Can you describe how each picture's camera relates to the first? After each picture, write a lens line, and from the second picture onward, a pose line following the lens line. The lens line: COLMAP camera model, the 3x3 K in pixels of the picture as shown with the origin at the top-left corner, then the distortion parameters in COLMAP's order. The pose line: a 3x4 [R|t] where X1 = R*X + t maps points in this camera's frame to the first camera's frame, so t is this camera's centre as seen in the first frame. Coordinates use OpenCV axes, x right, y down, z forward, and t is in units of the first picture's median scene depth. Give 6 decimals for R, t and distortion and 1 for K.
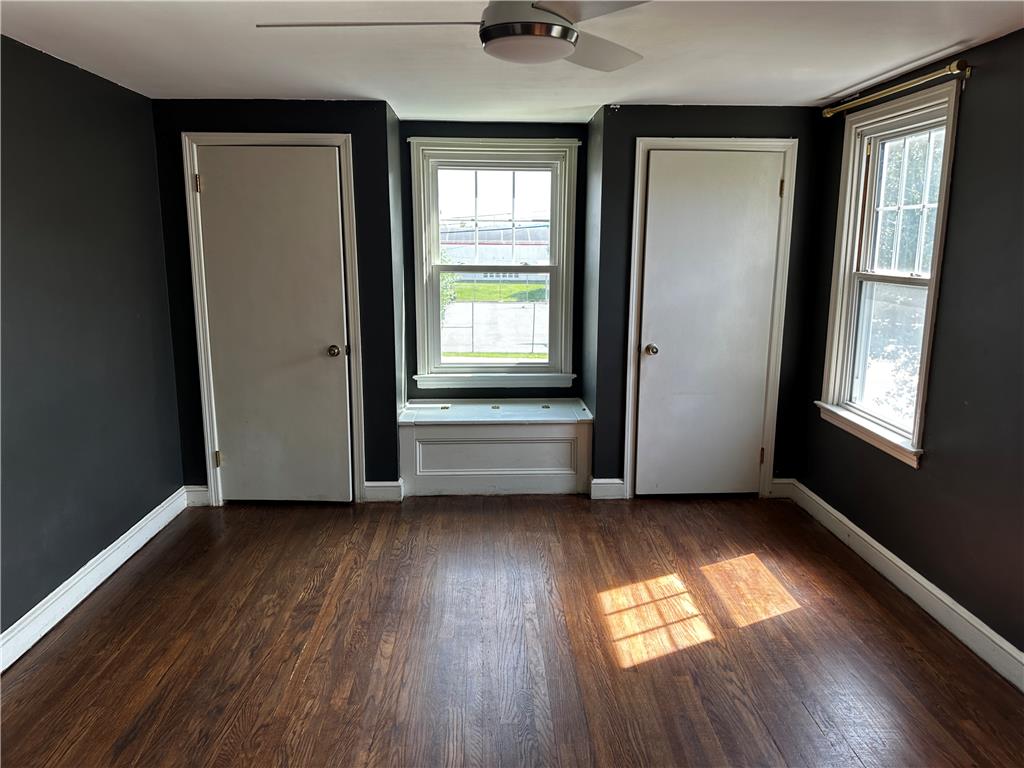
lens RADIAL K [[726.3, 0, 515.7], [0, 726.3, 382.1], [0, 0, 1]] dist [0.145818, -0.189124]
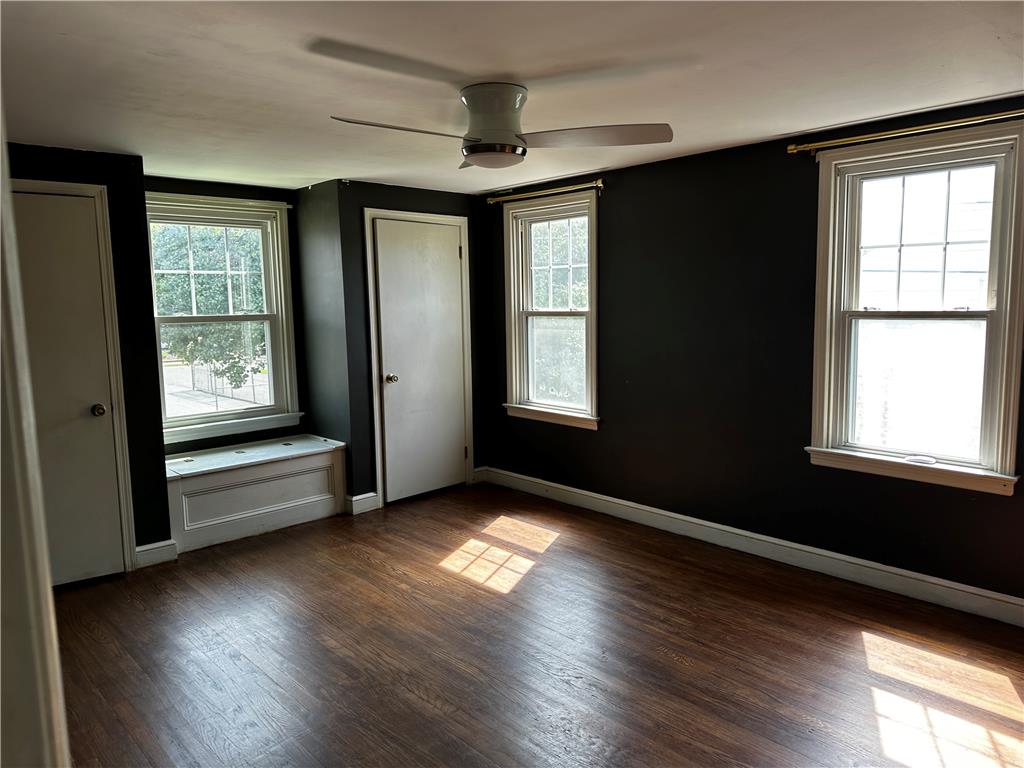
lens RADIAL K [[724.0, 0, 516.7], [0, 724.0, 387.2], [0, 0, 1]] dist [0.204718, -0.384336]
pose [[0.757073, -0.099885, 0.645649, -0.440421], [0.146437, 0.989043, -0.018698, 0.023167], [-0.636707, 0.108702, 0.763405, -0.059382]]
